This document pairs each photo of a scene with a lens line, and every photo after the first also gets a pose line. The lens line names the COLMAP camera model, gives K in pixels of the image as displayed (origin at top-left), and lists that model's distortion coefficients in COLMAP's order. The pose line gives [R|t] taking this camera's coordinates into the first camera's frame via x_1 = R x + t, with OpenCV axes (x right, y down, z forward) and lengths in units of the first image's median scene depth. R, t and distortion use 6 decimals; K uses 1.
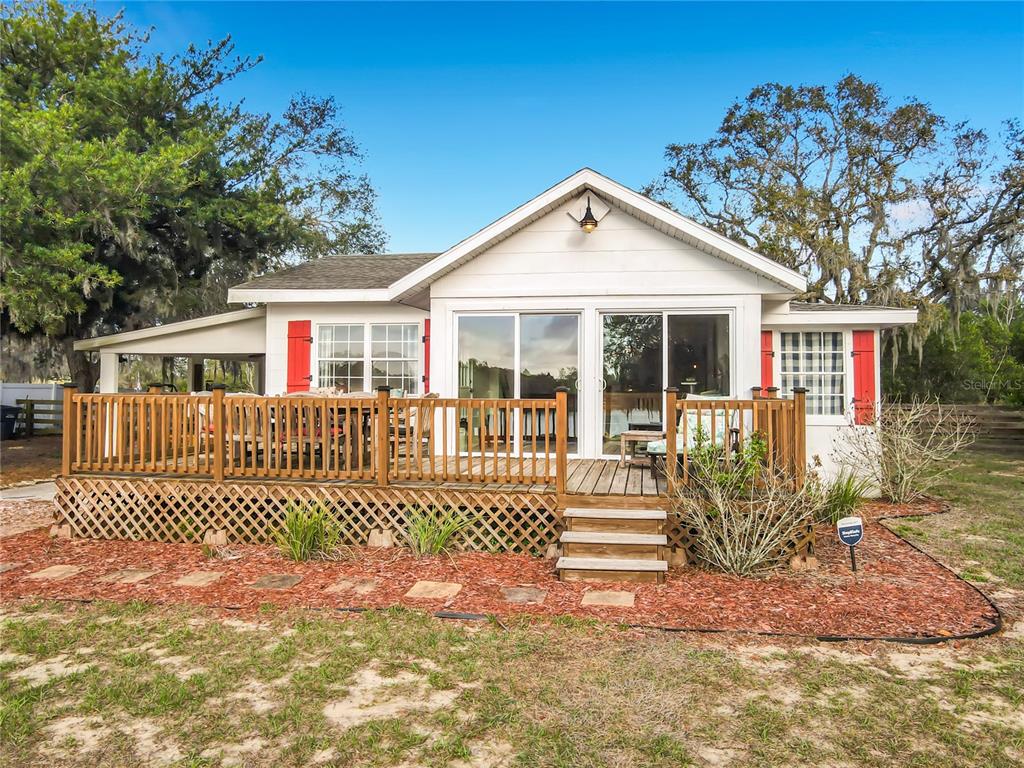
lens RADIAL K [[770.0, 0, 517.4], [0, 770.0, 342.4], [0, 0, 1]] dist [0.000700, 0.009930]
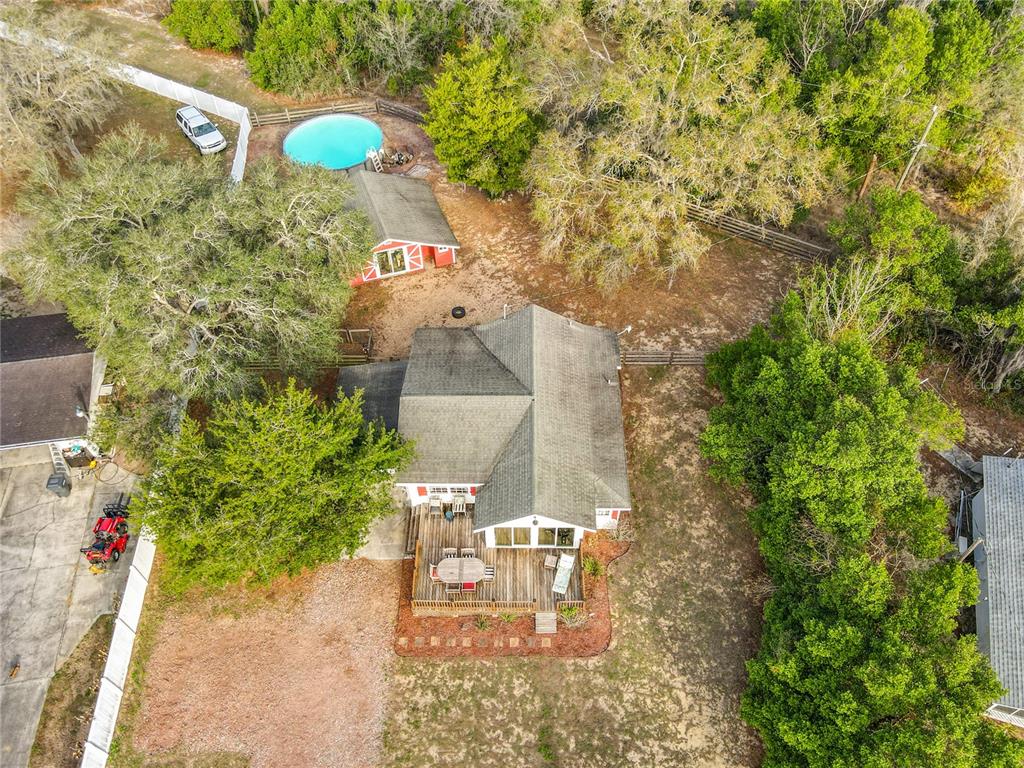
lens RADIAL K [[750.0, 0, 512.0], [0, 750.0, 384.0], [0, 0, 1]] dist [-0.004197, 0.026686]
pose [[0.986188, -0.138847, 0.090299, -0.310109], [0.010276, 0.595434, 0.803339, -4.472199], [-0.165308, -0.791315, 0.588637, -0.596194]]
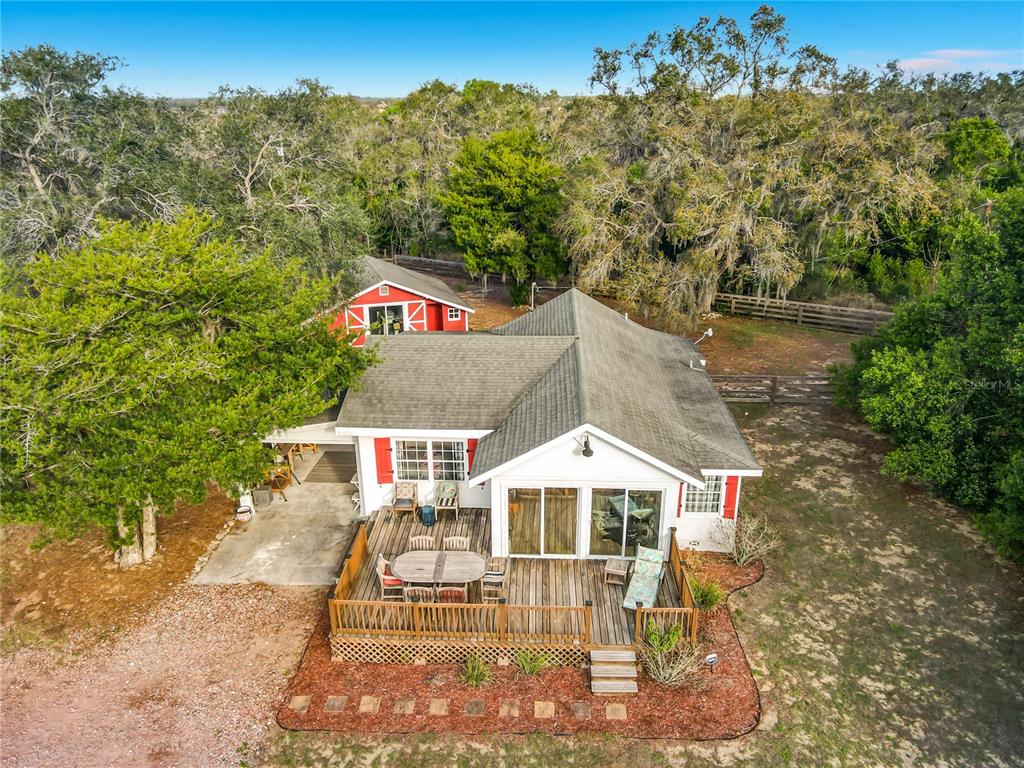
lens RADIAL K [[750.0, 0, 512.0], [0, 750.0, 384.0], [0, 0, 1]] dist [-0.004197, 0.026686]
pose [[0.991673, -0.058443, 0.114760, -0.375515], [0.007143, 0.914692, 0.404089, -1.407766], [-0.128586, -0.399904, 0.907492, -0.646848]]
